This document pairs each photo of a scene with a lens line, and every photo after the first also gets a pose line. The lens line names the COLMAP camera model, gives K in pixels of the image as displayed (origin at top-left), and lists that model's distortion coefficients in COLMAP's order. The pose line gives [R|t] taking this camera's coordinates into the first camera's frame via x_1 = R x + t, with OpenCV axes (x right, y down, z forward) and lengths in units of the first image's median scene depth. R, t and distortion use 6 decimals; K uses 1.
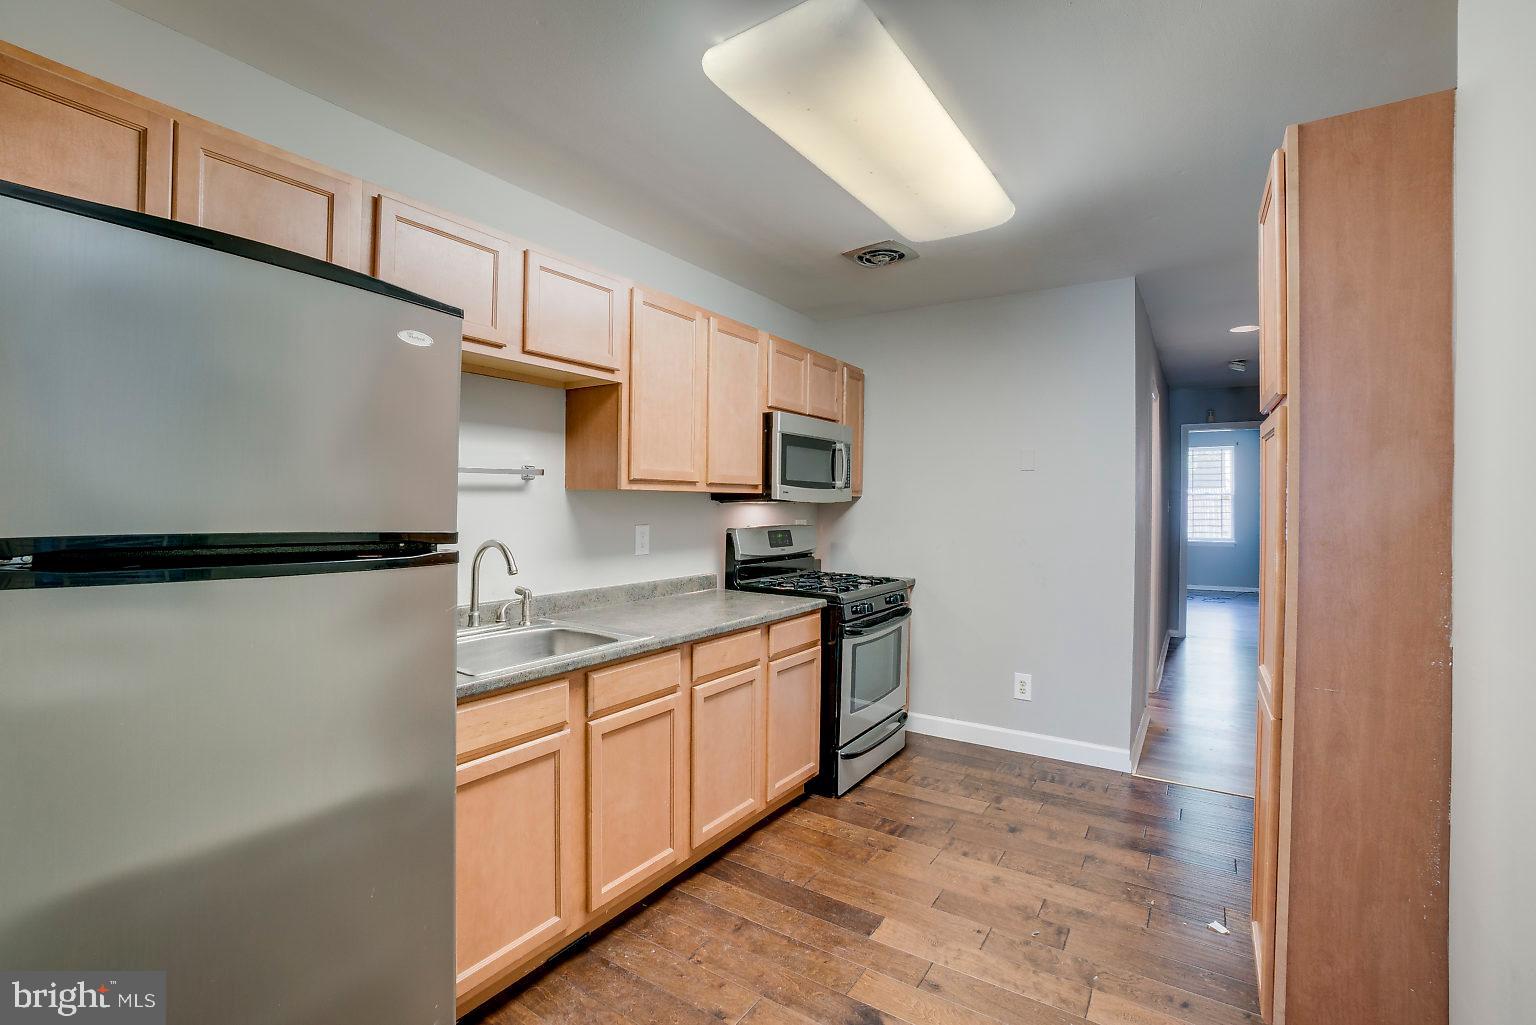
lens RADIAL K [[672.4, 0, 754.0], [0, 672.4, 506.8], [0, 0, 1]] dist [-0.053252, 0.013810]
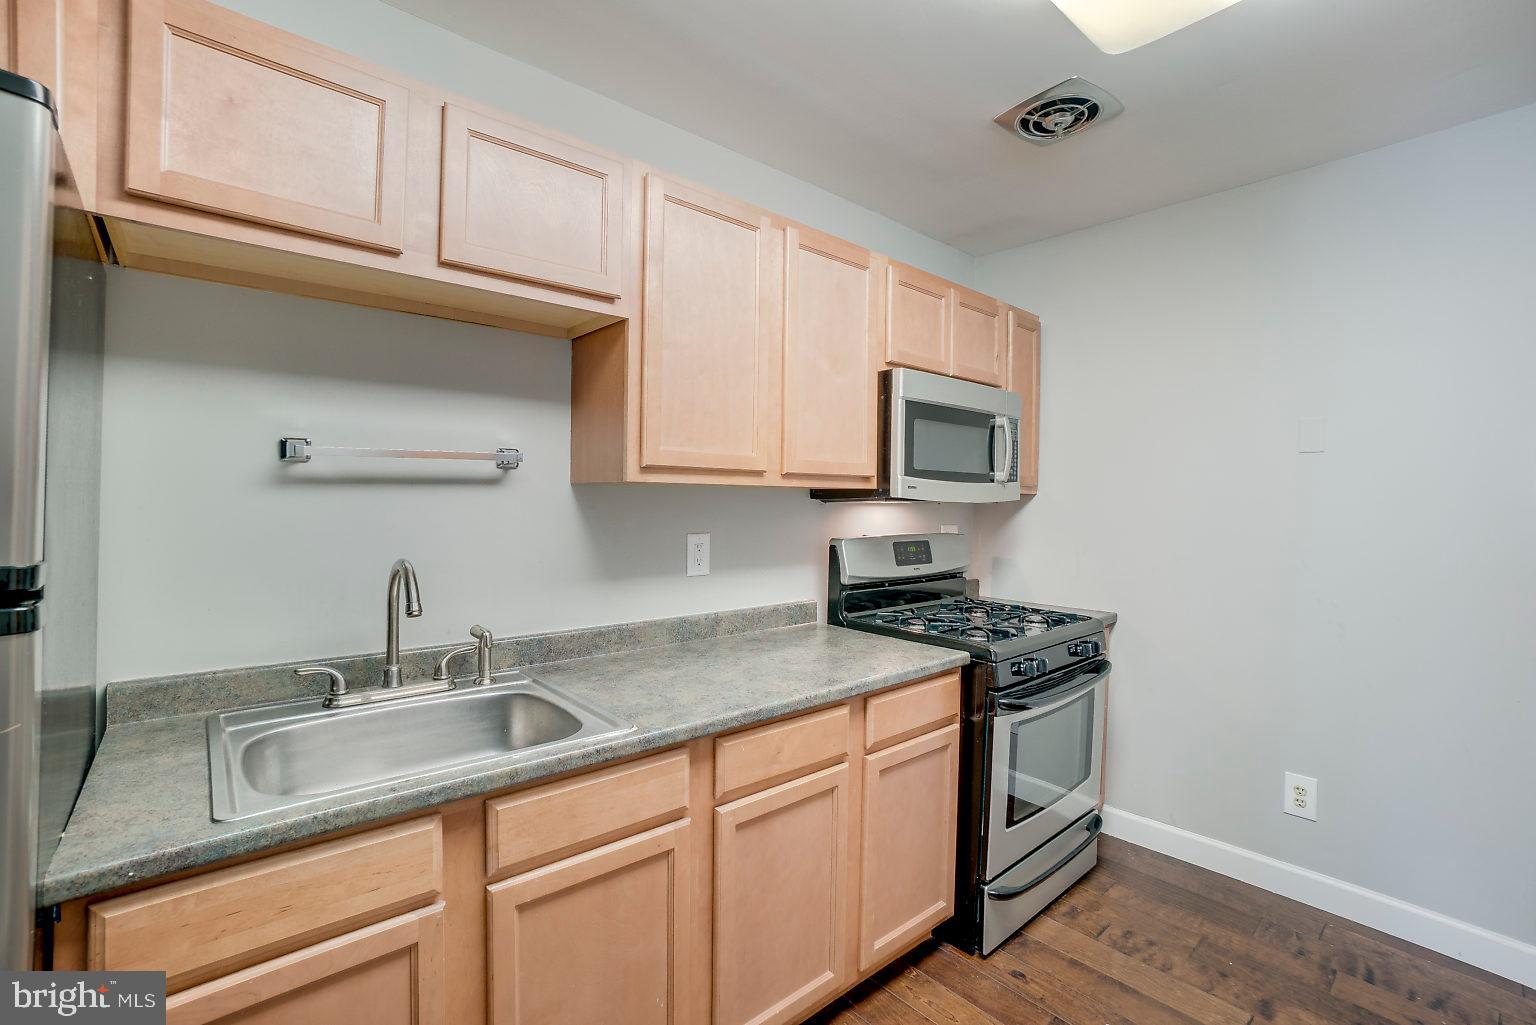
lens RADIAL K [[672.4, 0, 758.7], [0, 672.4, 504.7], [0, 0, 1]] dist [-0.053252, 0.013810]
pose [[0.967296, 0.004017, -0.253618, 0.076029], [-0.004289, 0.999991, -0.000518, -0.003165], [0.253614, 0.001589, 0.967304, 0.333758]]
